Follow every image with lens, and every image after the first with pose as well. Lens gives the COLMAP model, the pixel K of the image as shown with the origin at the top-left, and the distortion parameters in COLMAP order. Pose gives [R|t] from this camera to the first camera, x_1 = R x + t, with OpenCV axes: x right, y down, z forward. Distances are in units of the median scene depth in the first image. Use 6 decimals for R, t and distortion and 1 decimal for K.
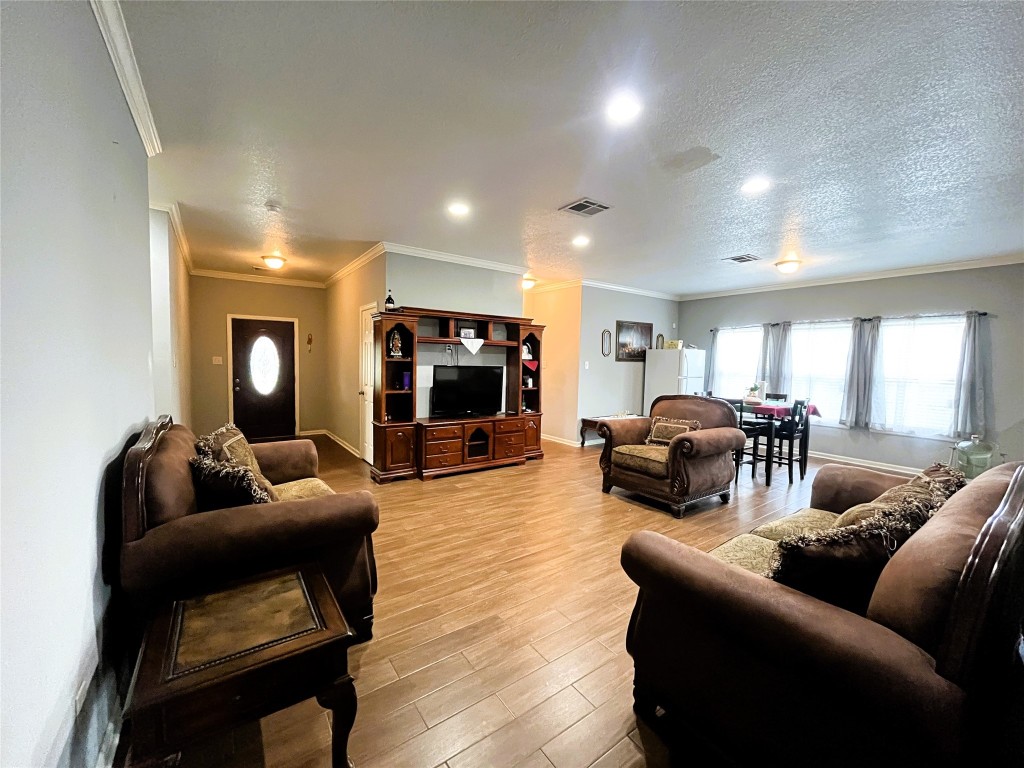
lens RADIAL K [[410.3, 0, 510.4], [0, 410.3, 384.8], [0, 0, 1]] dist [-0.000321, 0.000082]
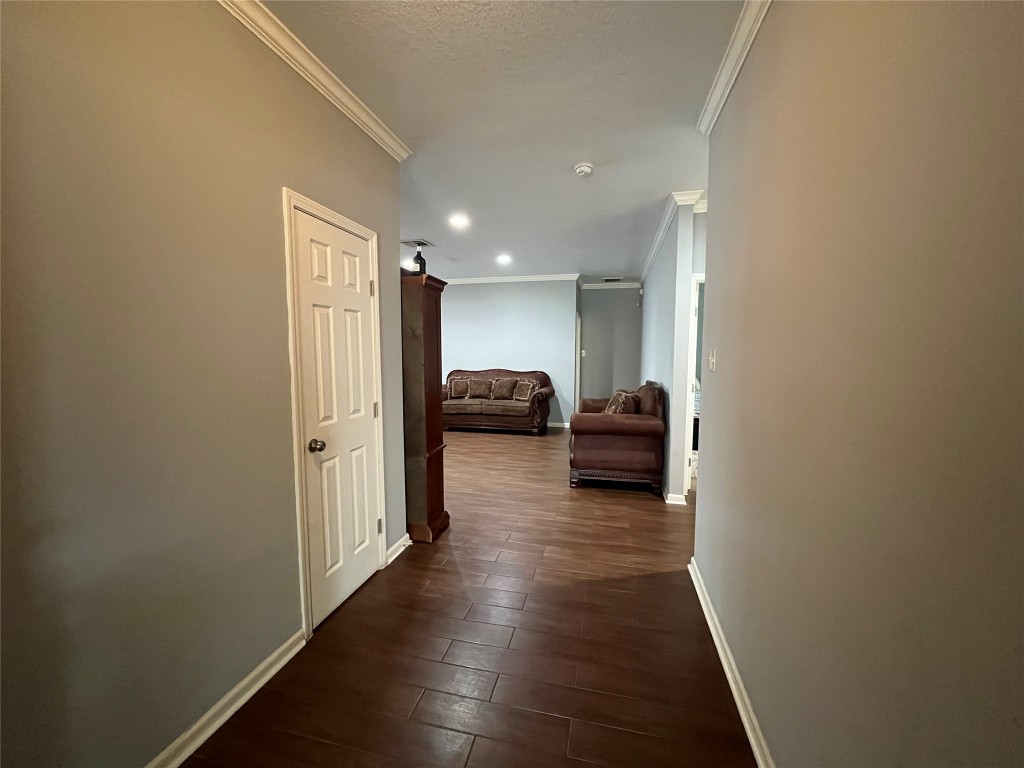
lens RADIAL K [[410.3, 0, 510.8], [0, 410.3, 385.0], [0, 0, 1]] dist [-0.000321, 0.000082]
pose [[-0.652526, -0.085788, 0.752895, -1.130542], [0.029267, 0.989976, 0.138168, -0.124168], [-0.757201, 0.112193, -0.643474, 1.676738]]
